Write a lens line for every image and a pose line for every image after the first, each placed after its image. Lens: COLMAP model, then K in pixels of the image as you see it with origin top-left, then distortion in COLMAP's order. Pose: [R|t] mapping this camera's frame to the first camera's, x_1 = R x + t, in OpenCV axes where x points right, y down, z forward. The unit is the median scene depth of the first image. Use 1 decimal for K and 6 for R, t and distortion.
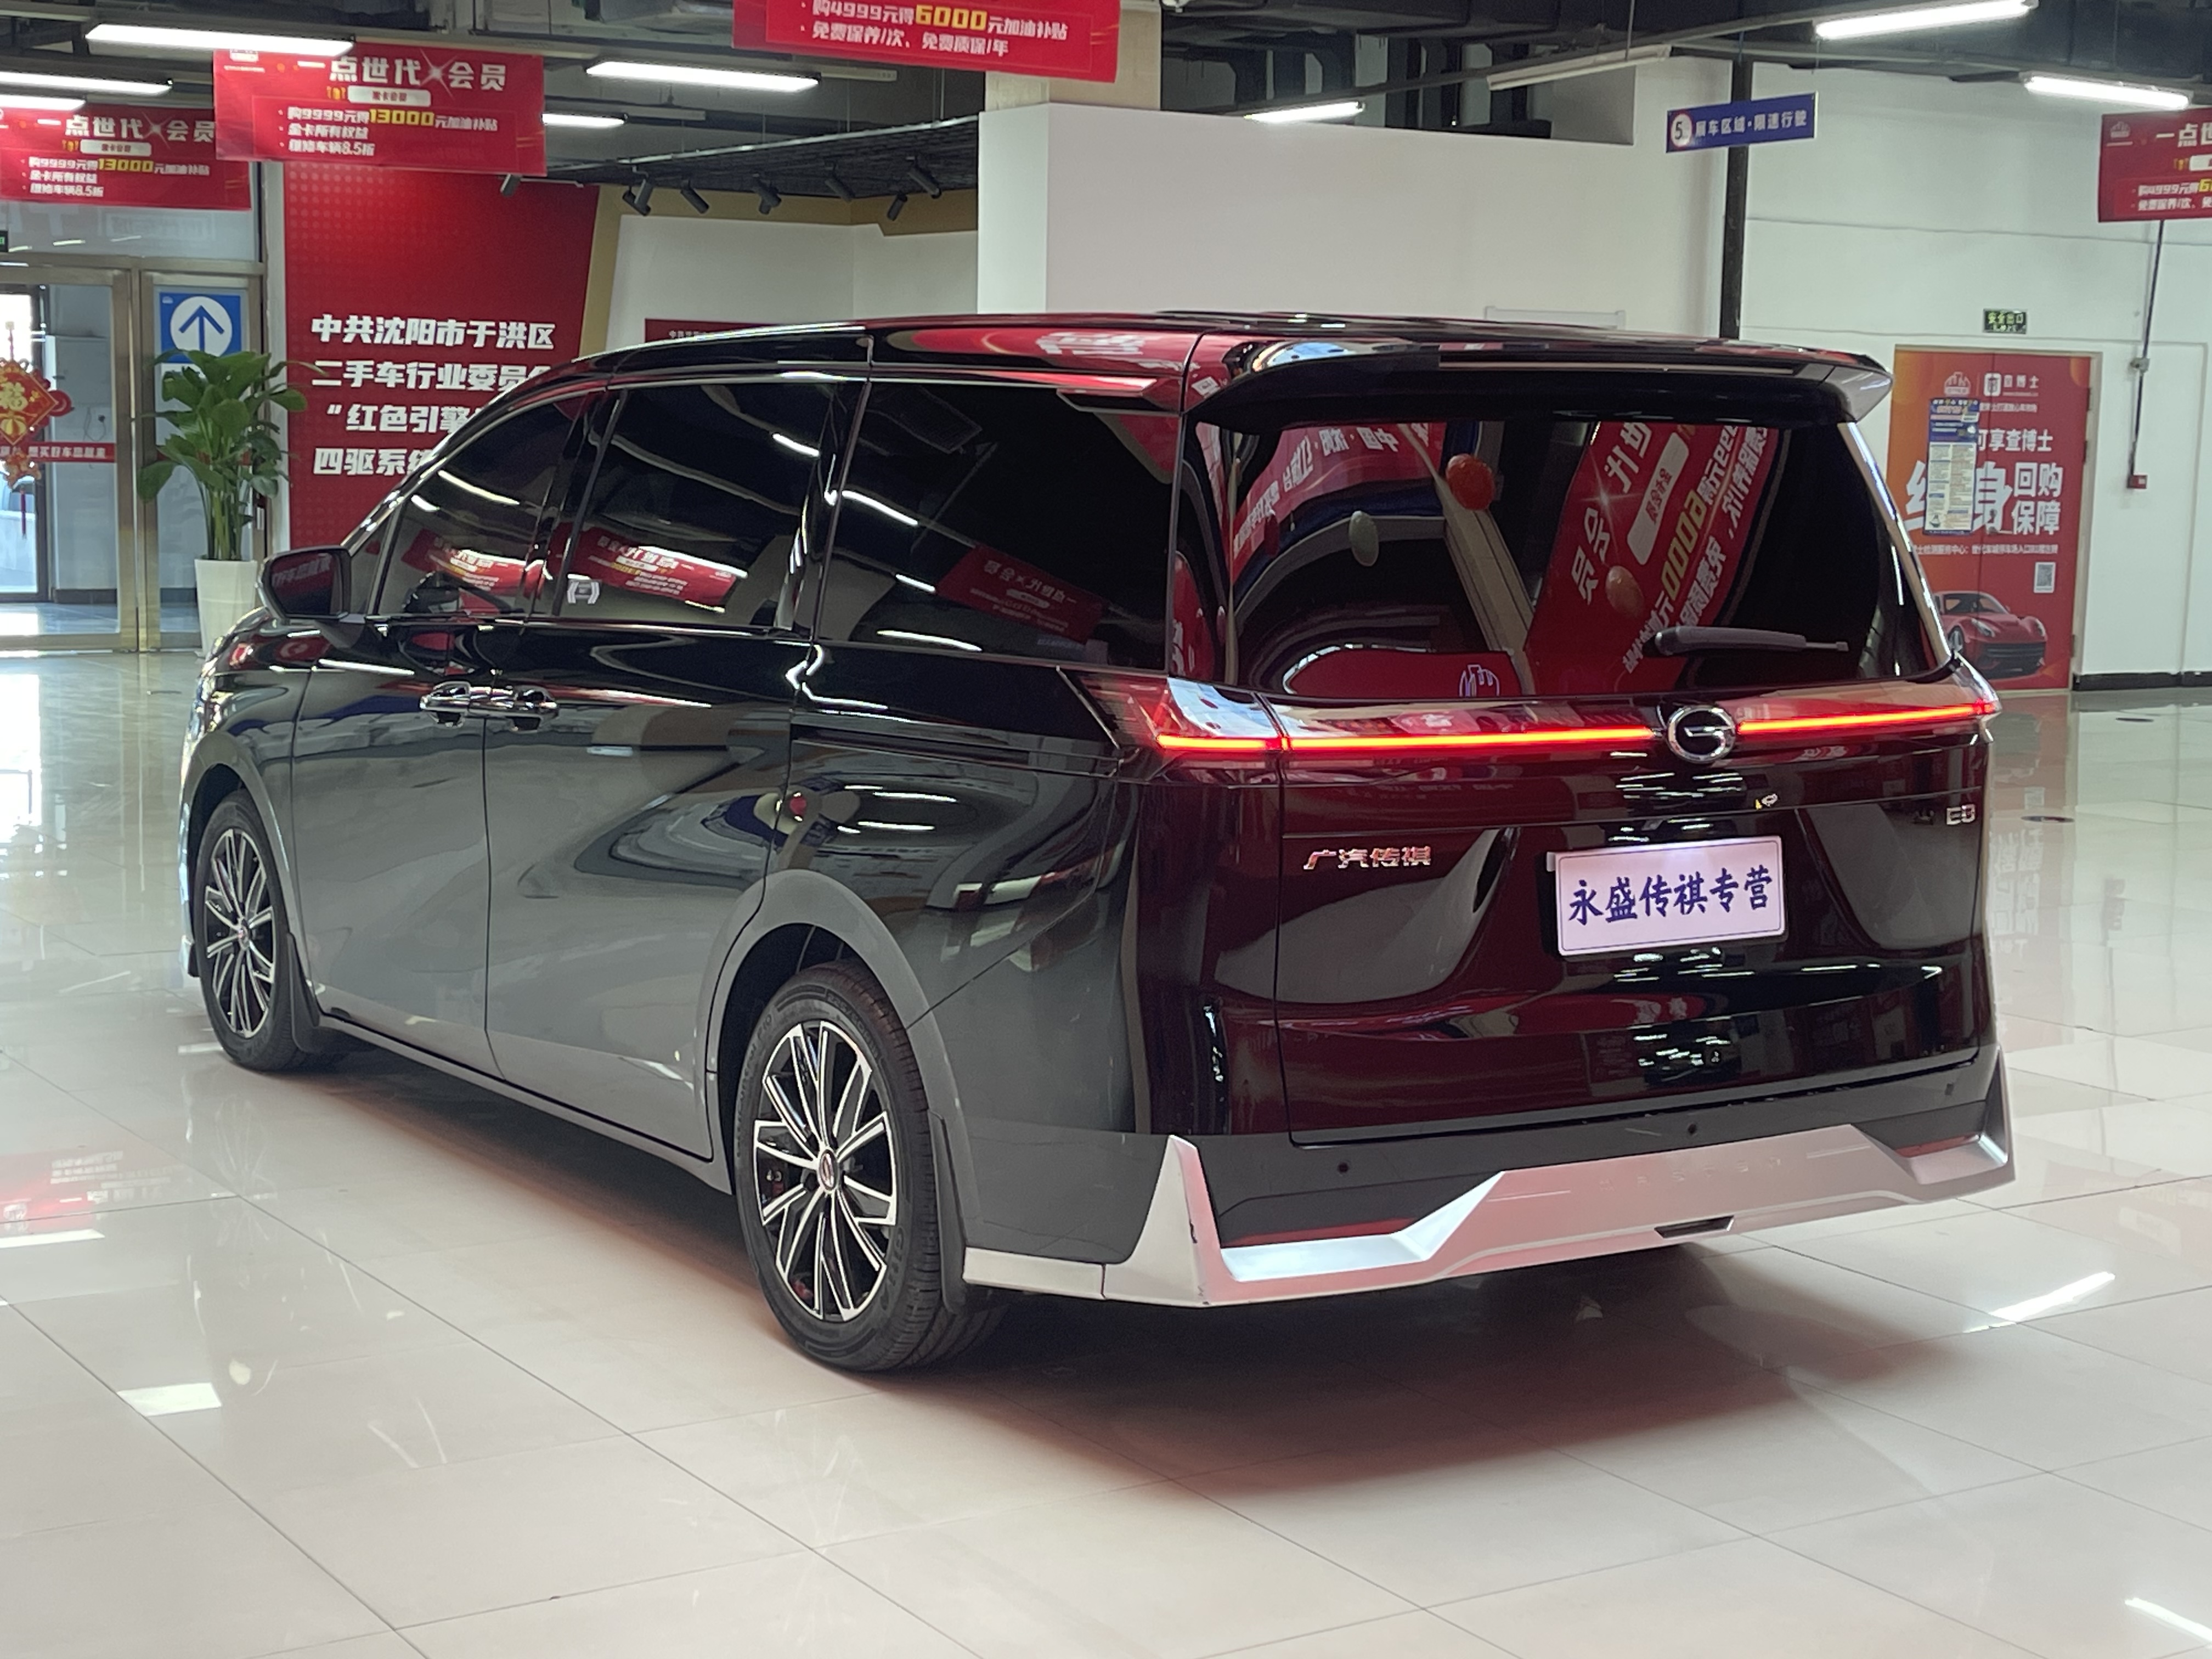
lens RADIAL K [[3309.5, 0, 1106.0], [0, 3309.5, 829.5], [0, 0, 1]] dist [0.089730, 0.009363]
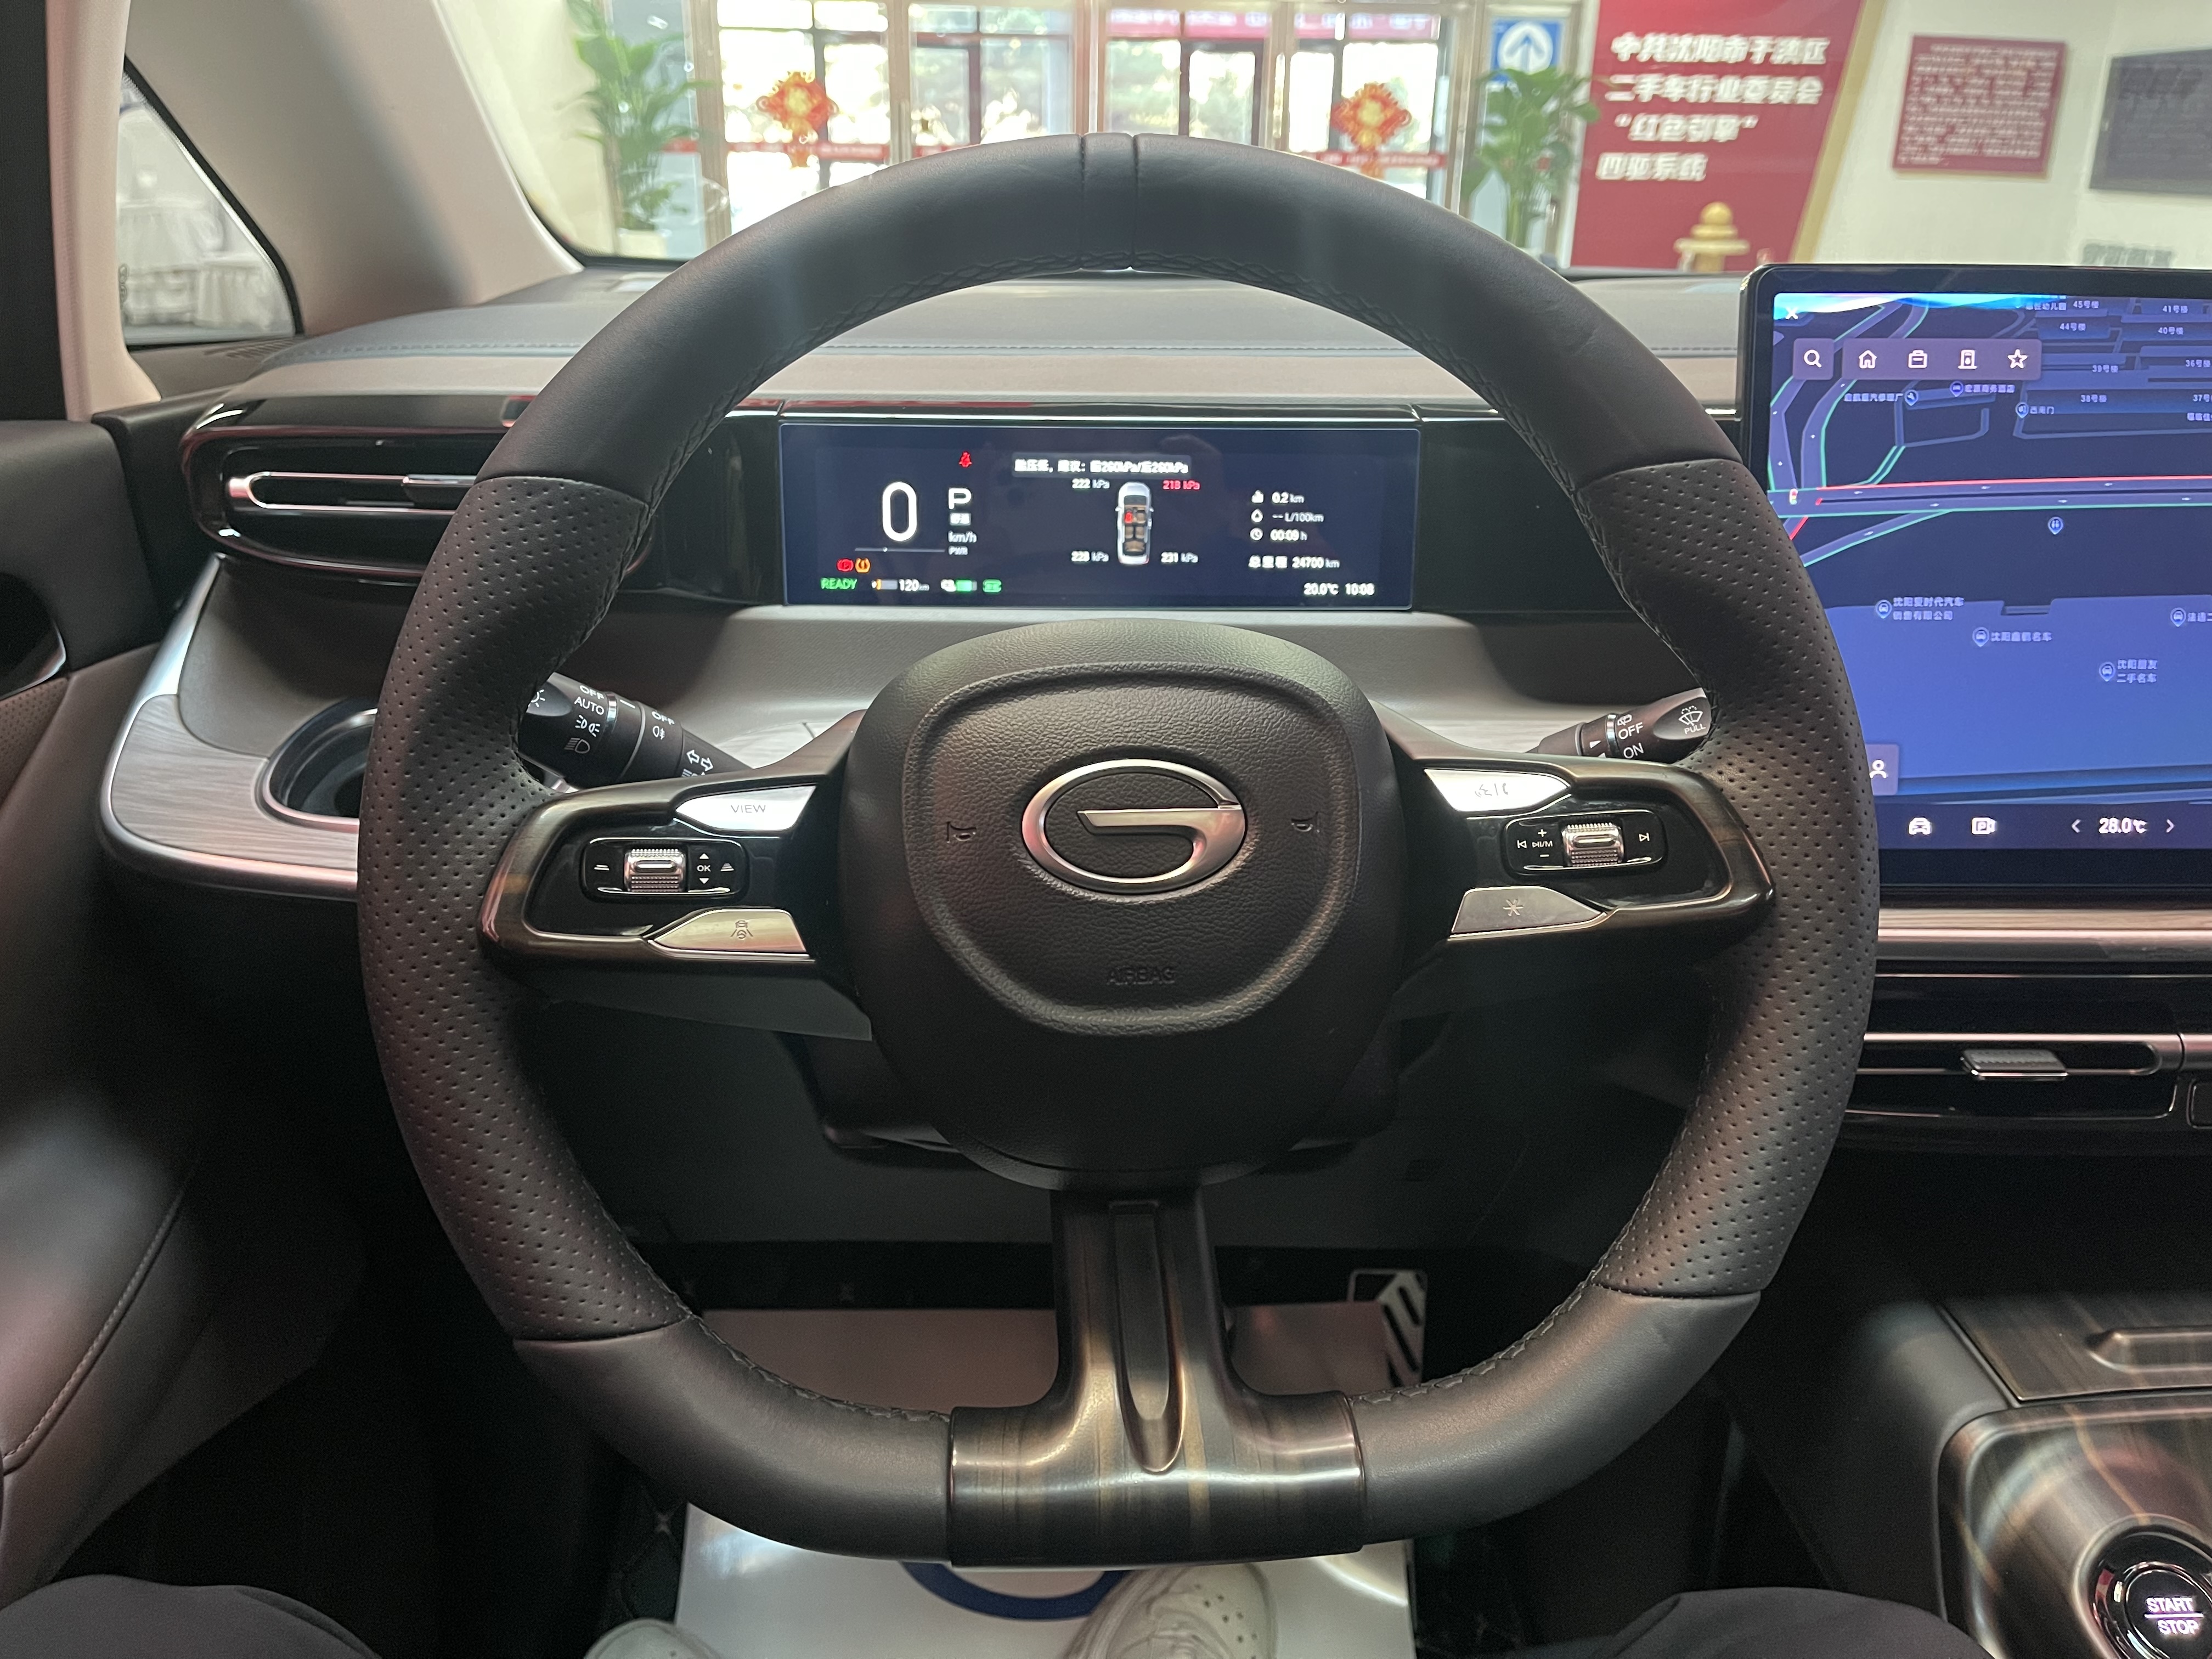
lens RADIAL K [[1710.9, 0, 1106.0], [0, 1710.9, 829.5], [0, 0, 1]] dist [0.168038, -0.262781]
pose [[0.857272, 0.180252, -0.482280, -0.152231], [-0.062997, 0.966398, 0.249210, -0.094541], [0.510995, -0.183259, 0.839822, 1.262661]]
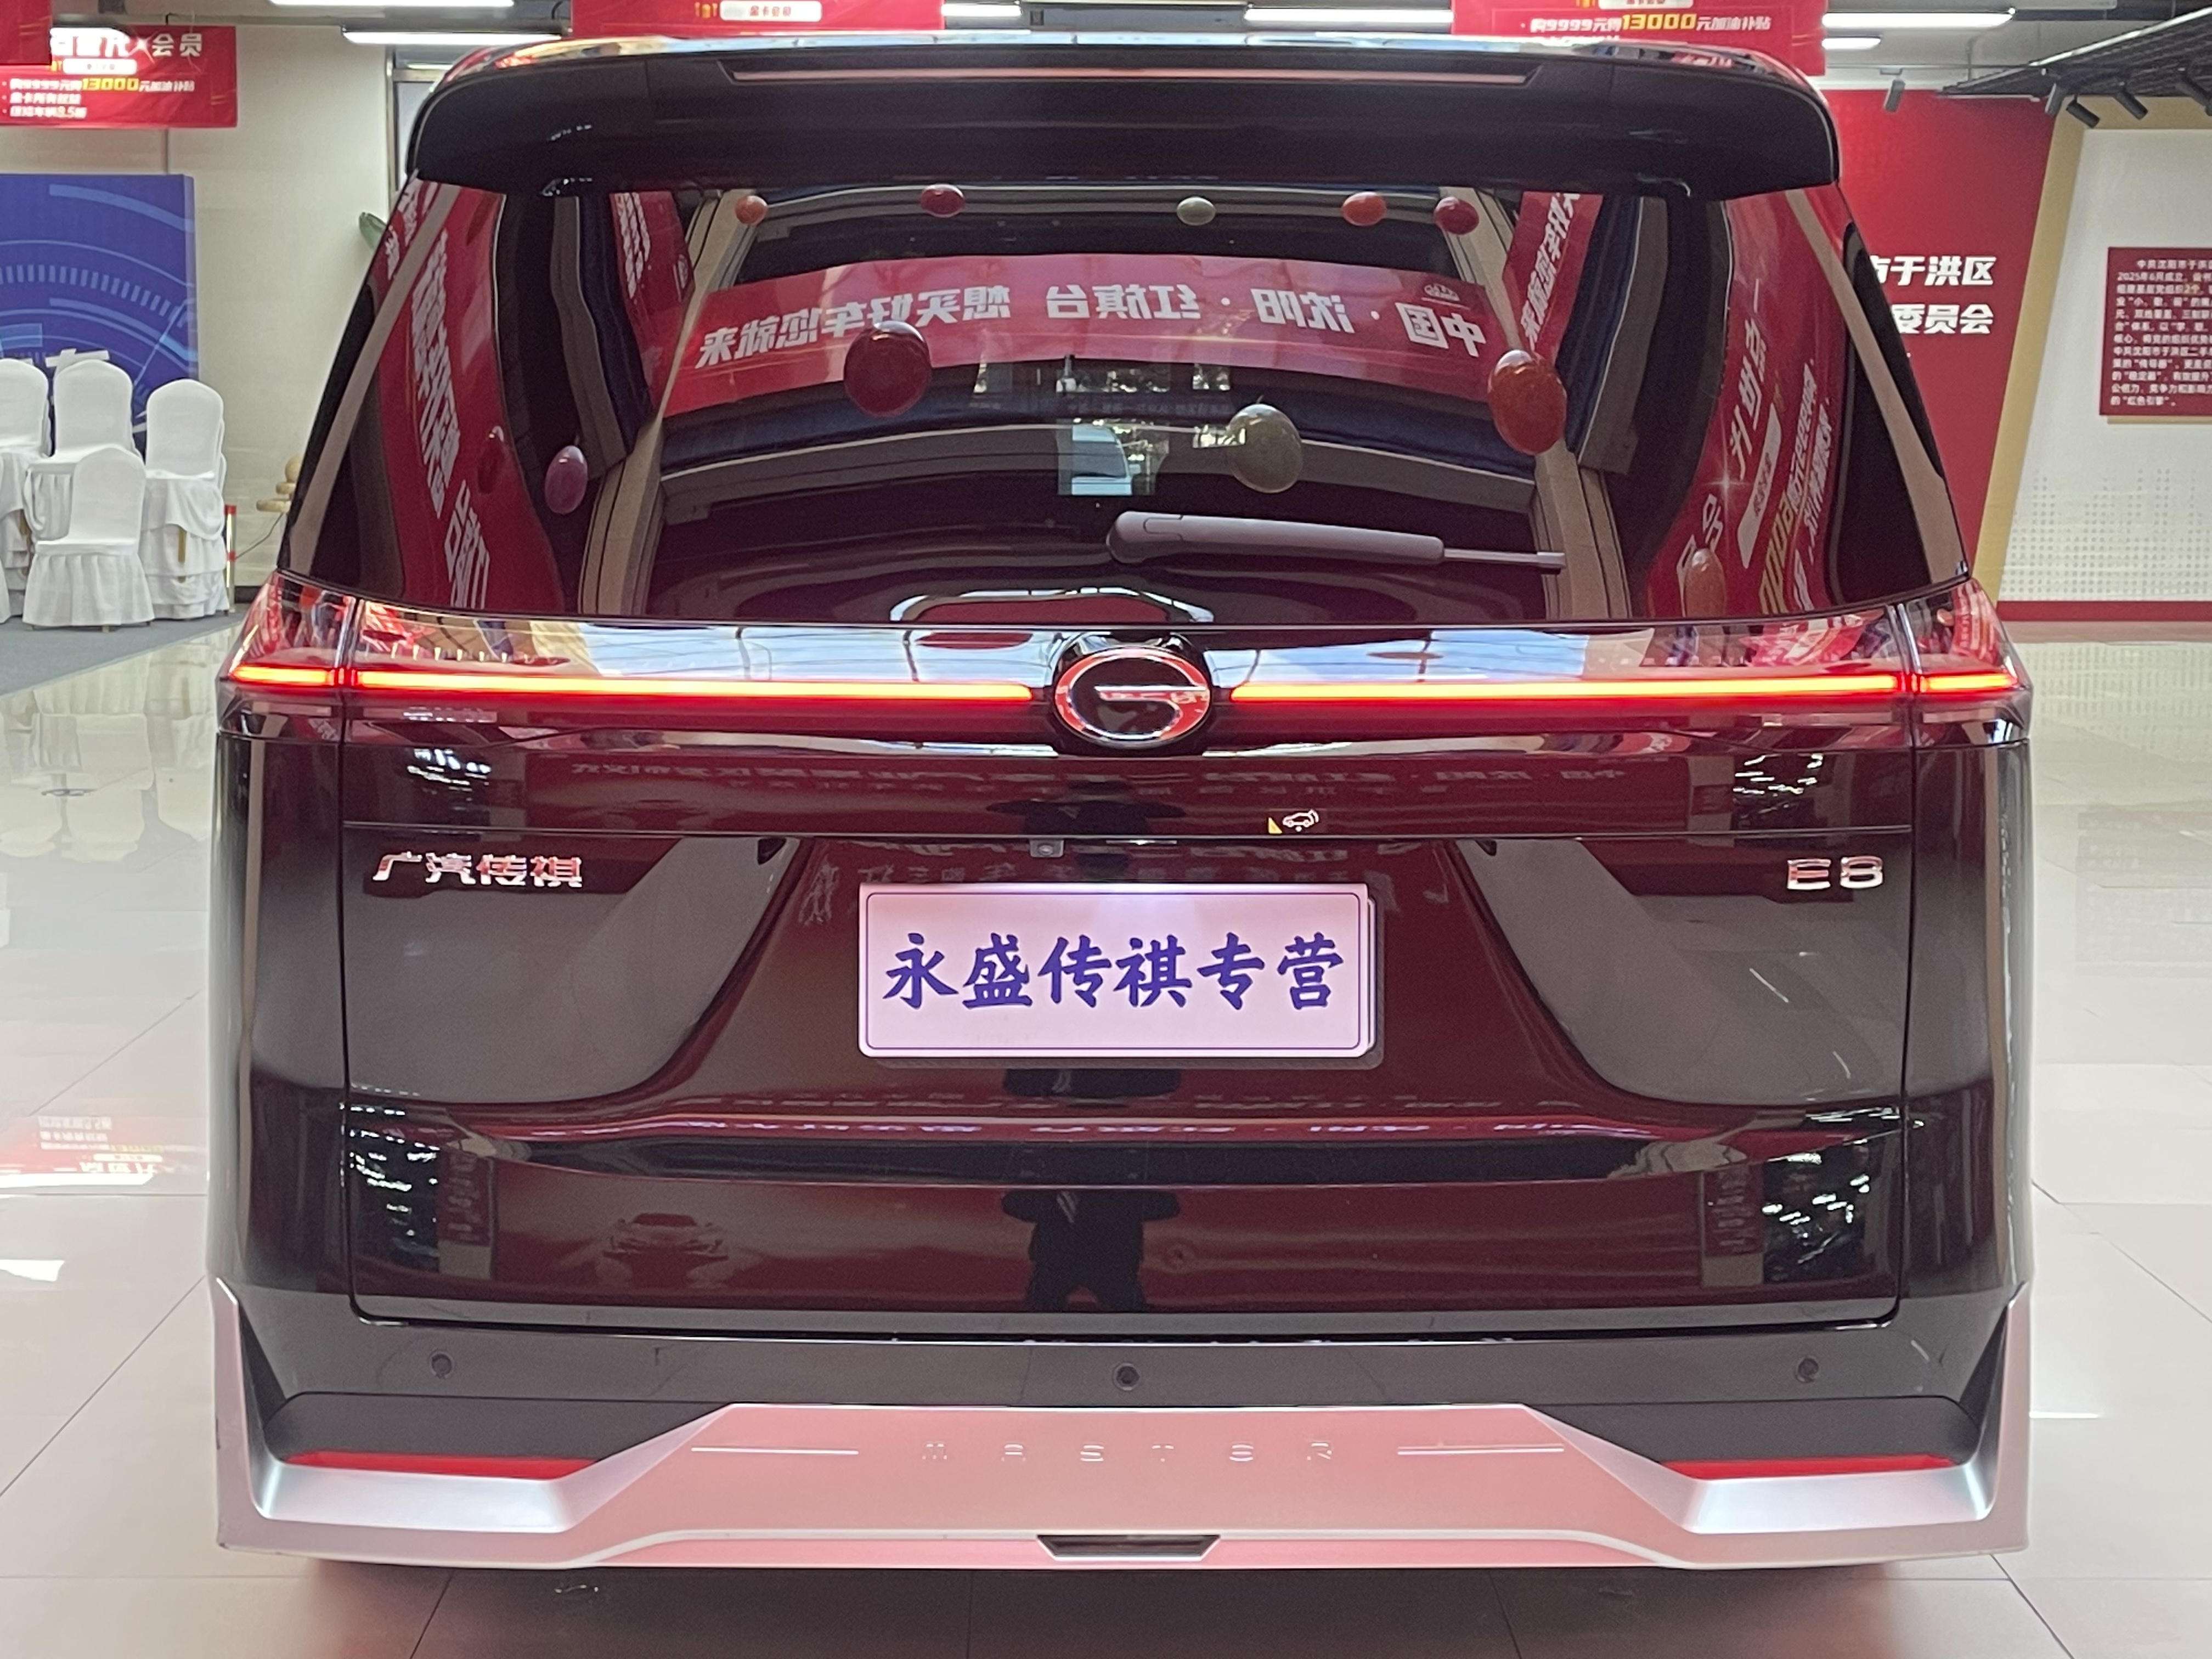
lens RADIAL K [[3337.3, 0, 1091.6], [0, 3337.3, 777.8], [0, 0, 1]] dist [0.081957, -0.109268]
pose [[0.849738, 0.051848, -0.524649, 0.438062], [-0.057557, 0.998327, 0.005437, -0.016026], [0.524053, 0.025577, 0.851301, 0.456215]]
